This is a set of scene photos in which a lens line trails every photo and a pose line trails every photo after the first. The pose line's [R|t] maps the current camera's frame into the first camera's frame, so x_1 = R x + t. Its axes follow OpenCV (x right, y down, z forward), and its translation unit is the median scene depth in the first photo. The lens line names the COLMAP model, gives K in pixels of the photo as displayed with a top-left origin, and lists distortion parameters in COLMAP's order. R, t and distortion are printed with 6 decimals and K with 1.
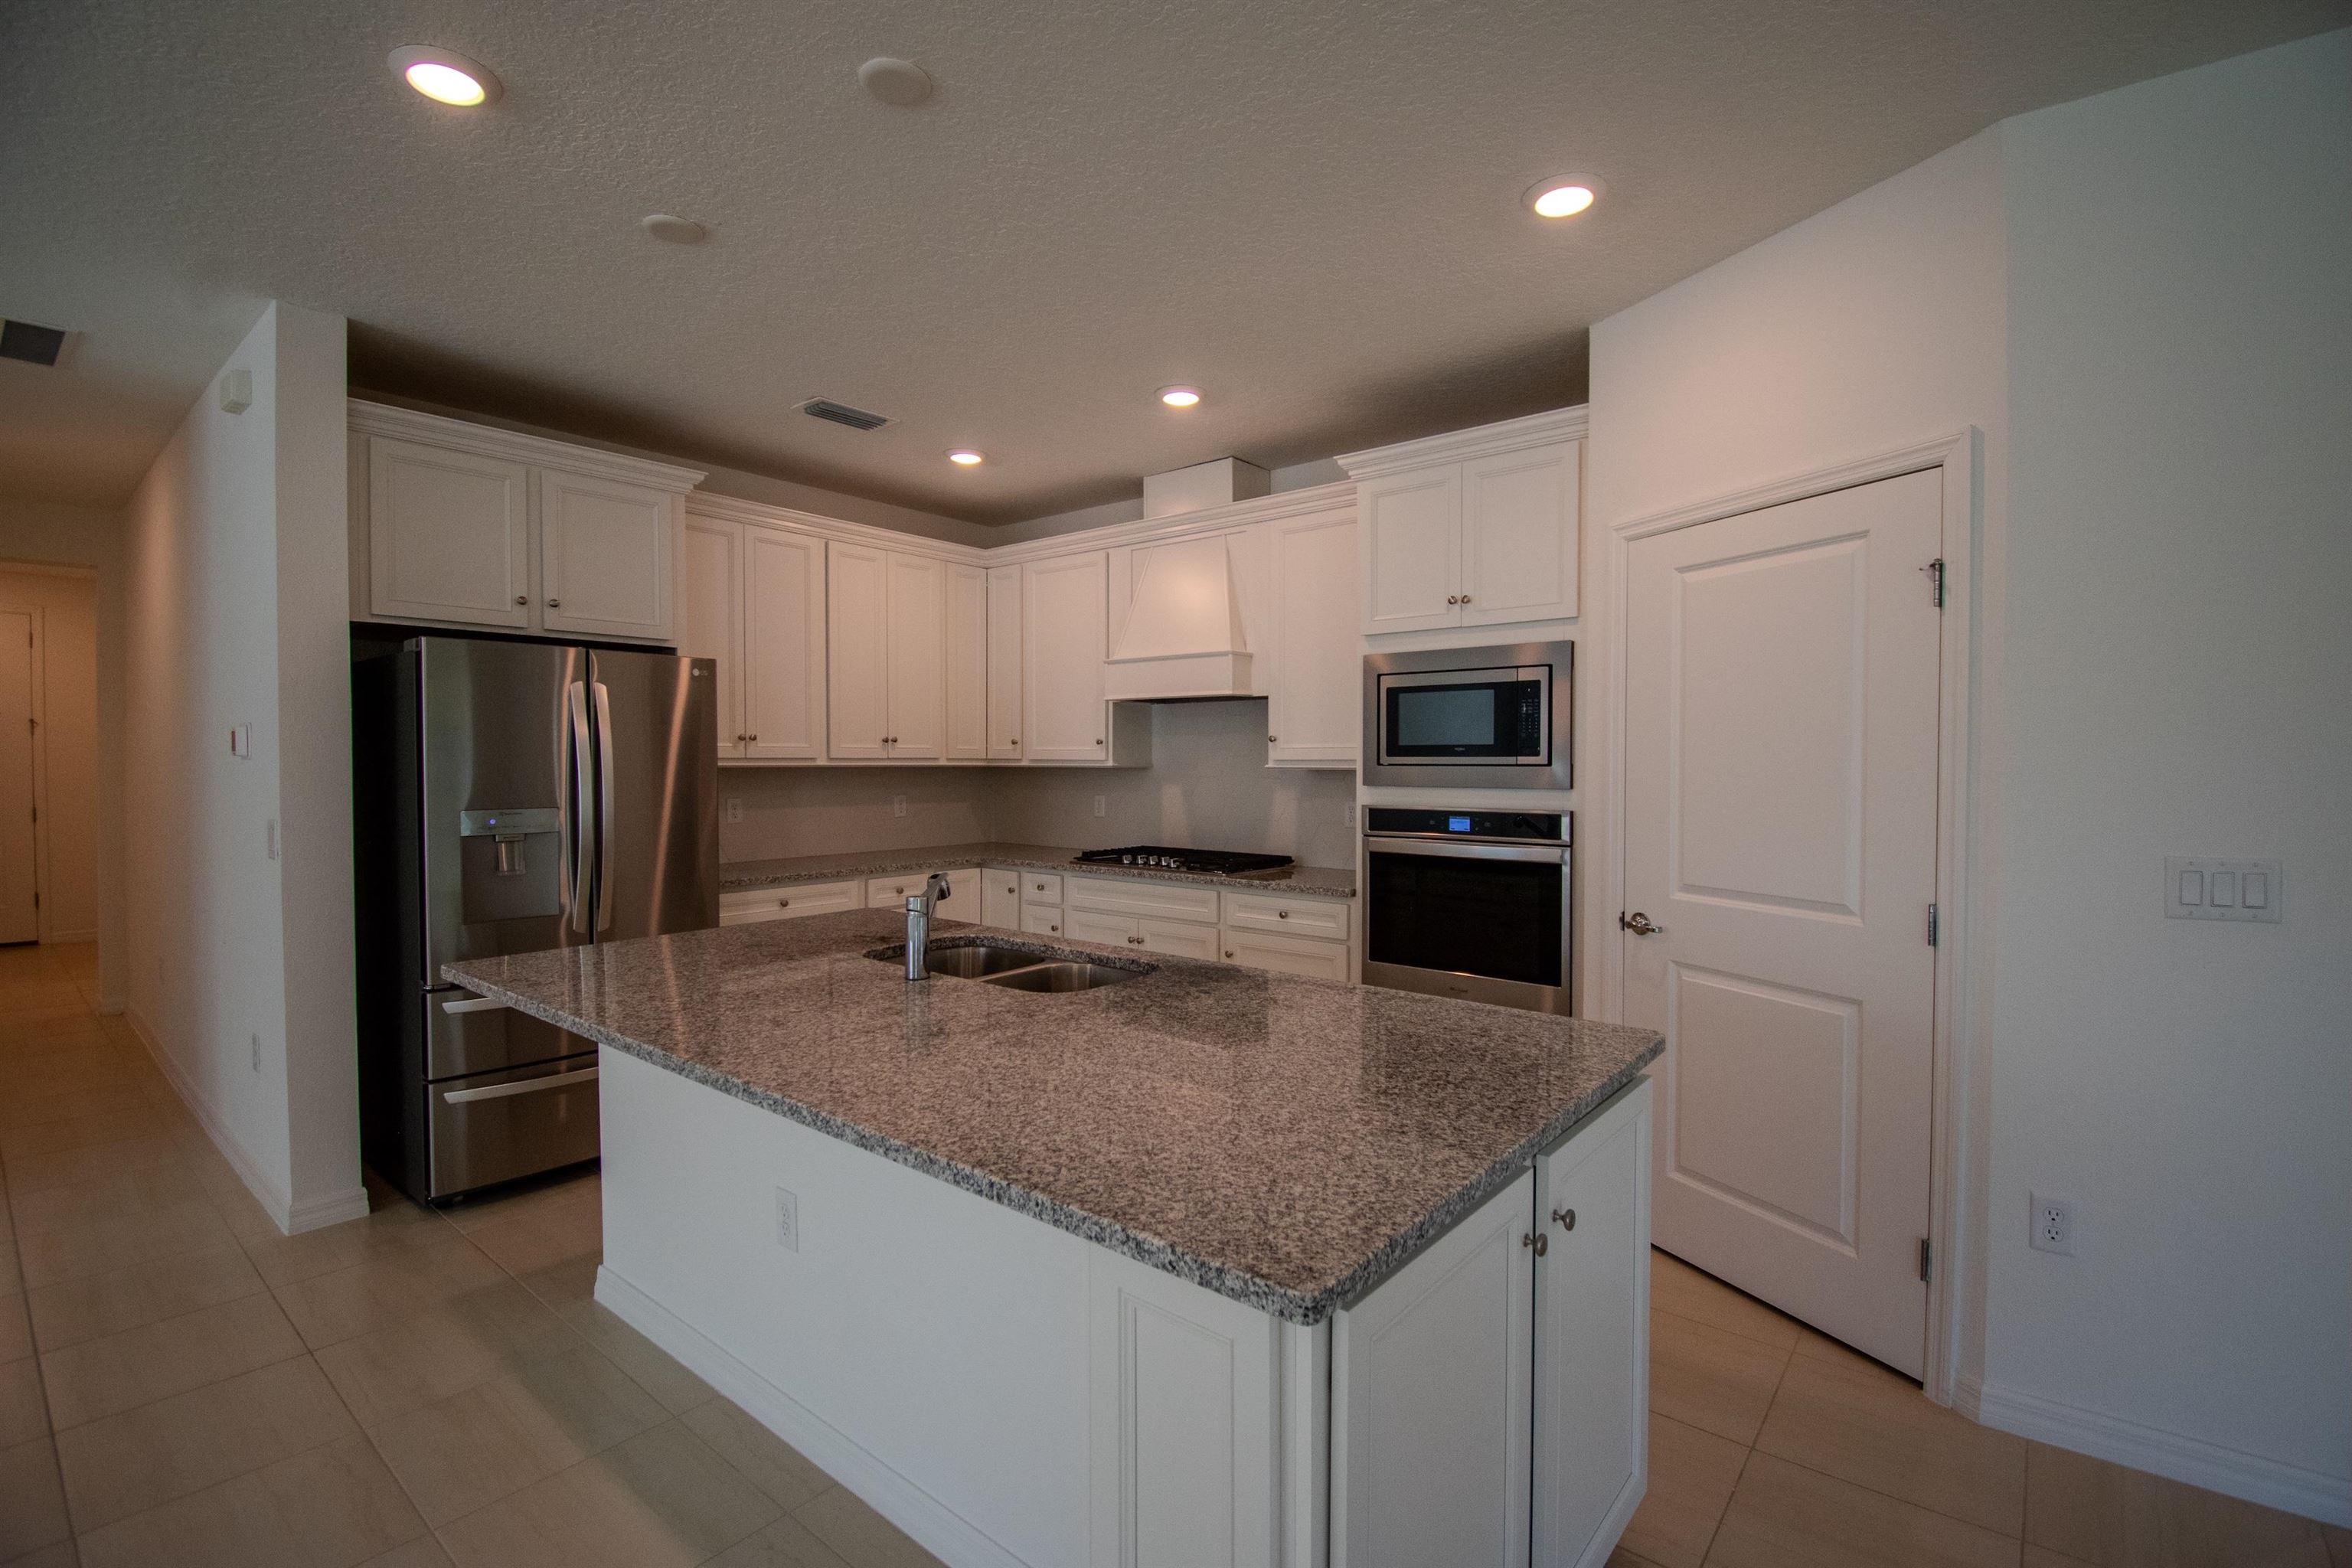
lens RADIAL K [[1023.2, 0, 1169.4], [0, 1023.2, 782.0], [0, 0, 1]] dist [0.020130, -0.026986]
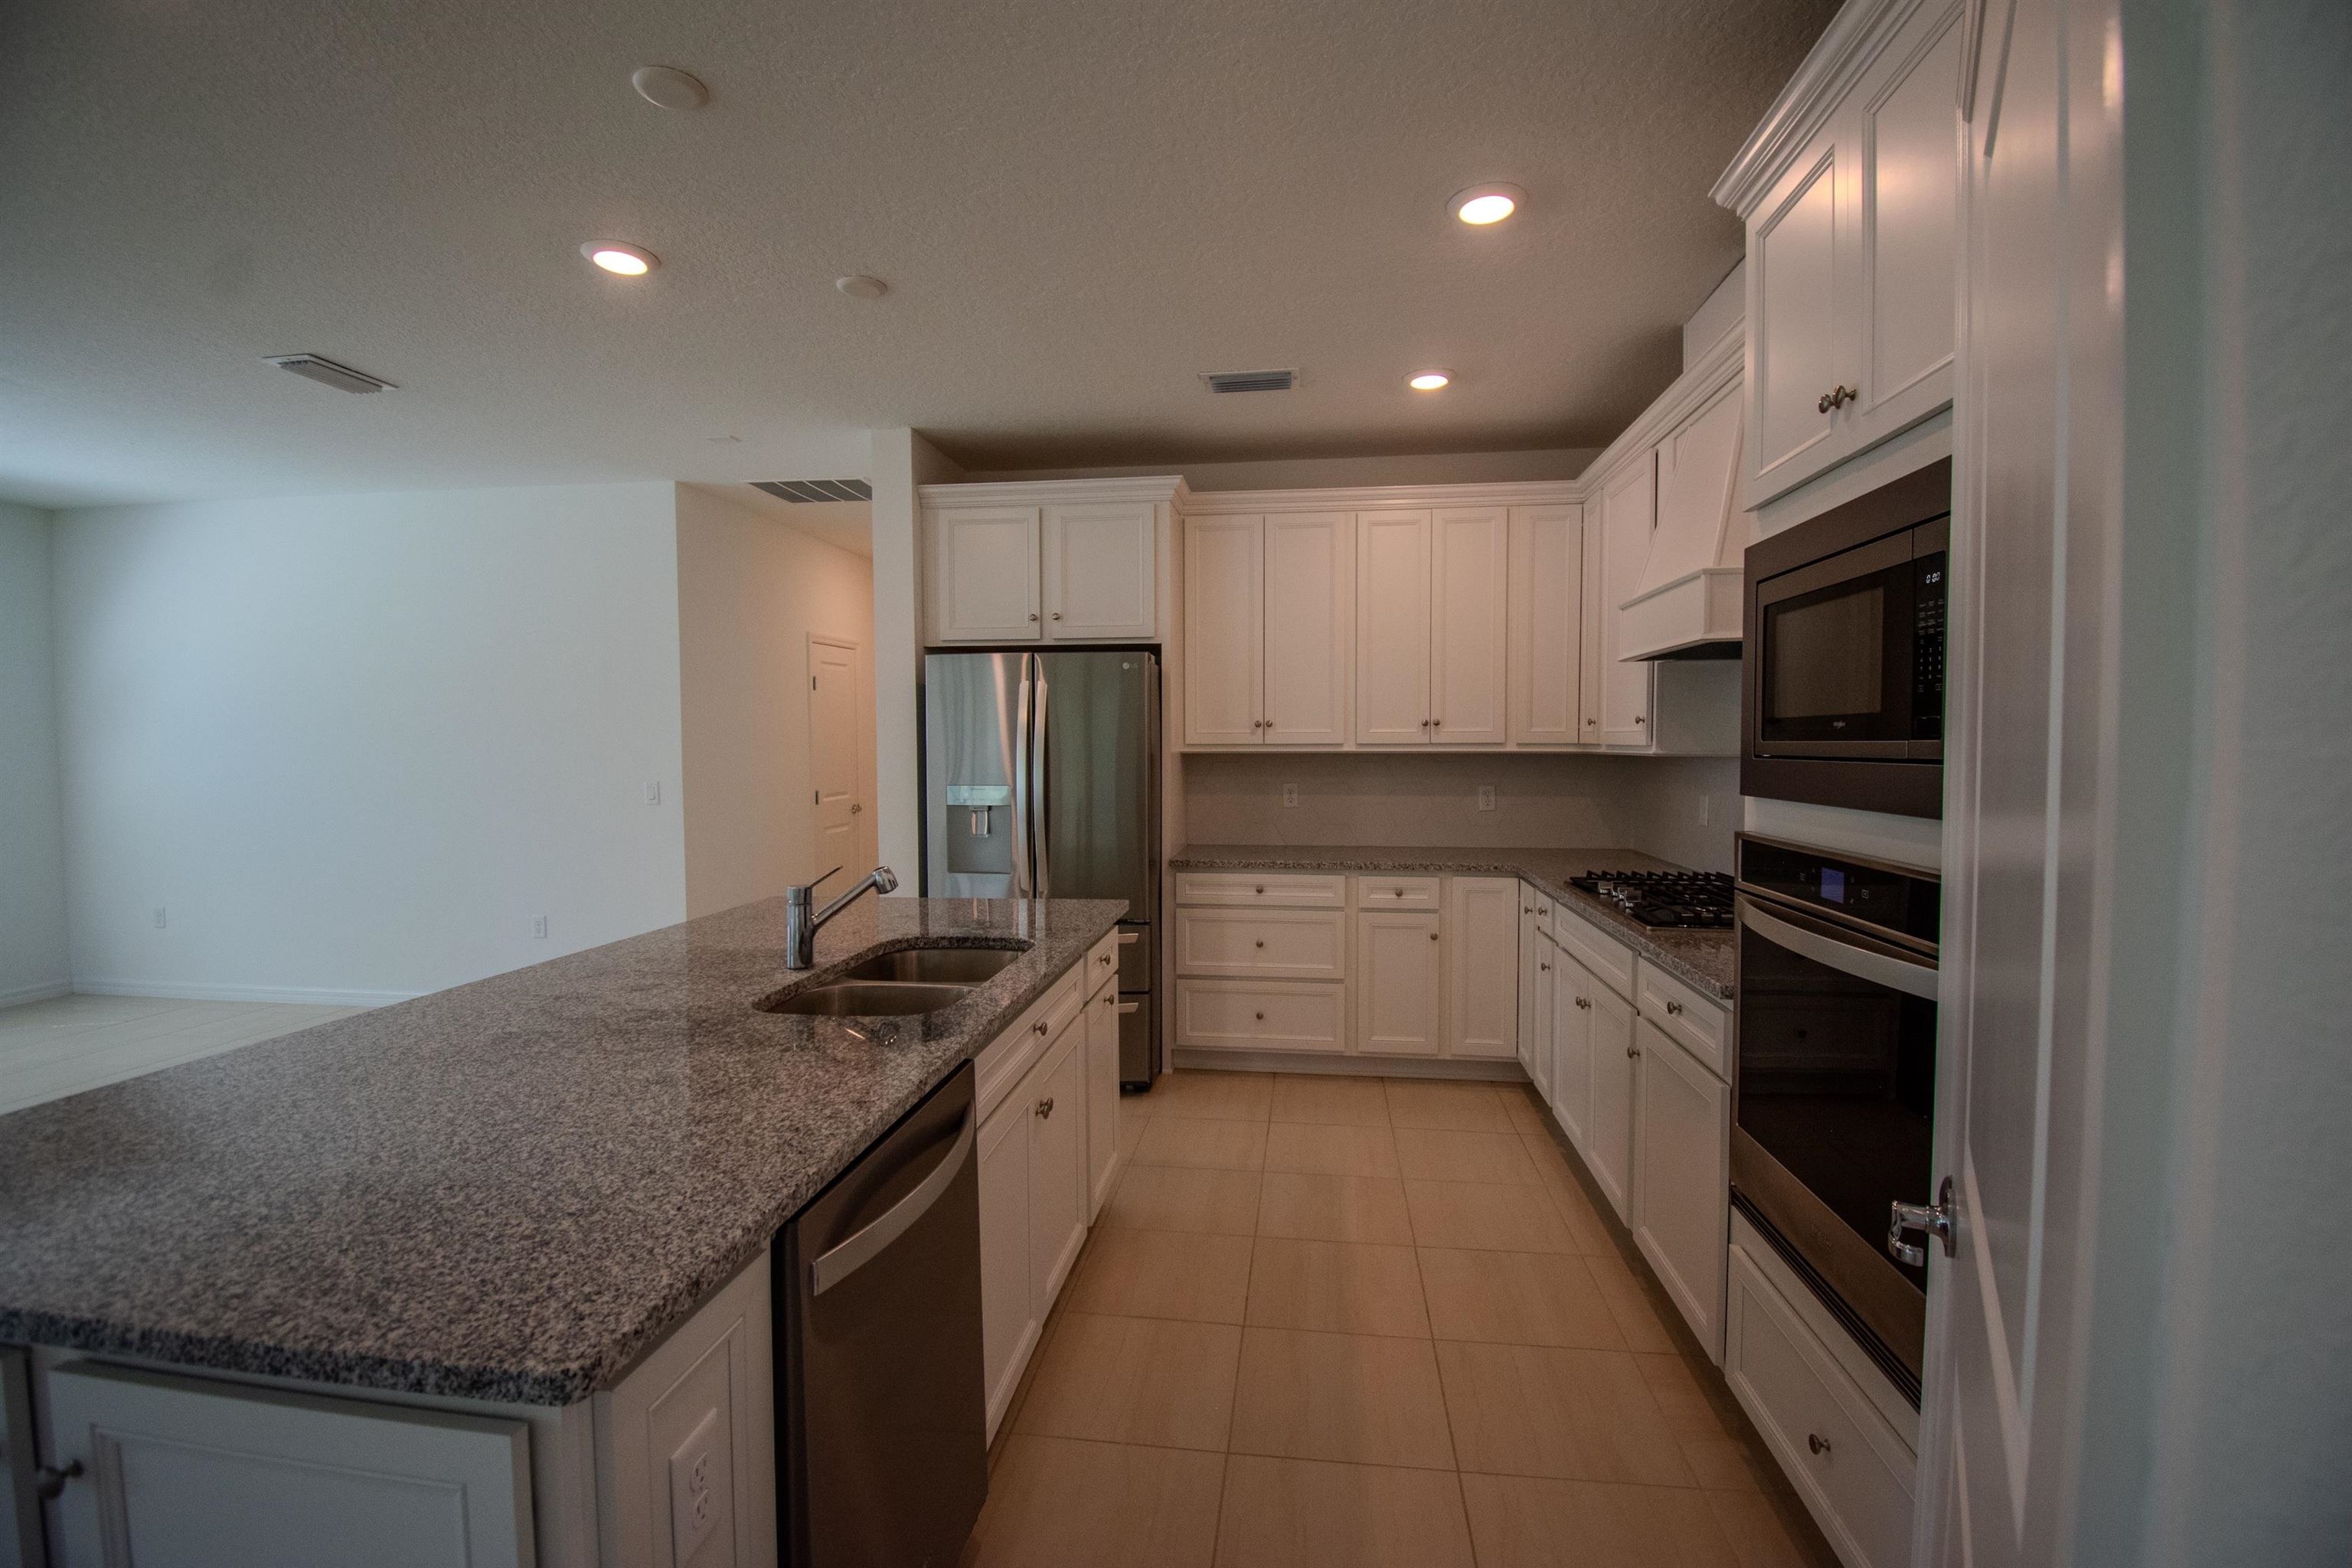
lens RADIAL K [[1006.1, 0, 1225.4], [0, 1006.1, 781.7], [0, 0, 1]] dist [-0.000434, -0.015878]
pose [[0.542505, 0.028449, -0.839571, 0.416167], [-0.016958, 0.999594, 0.022913, -0.008160], [0.839881, 0.001808, 0.542767, 0.431848]]
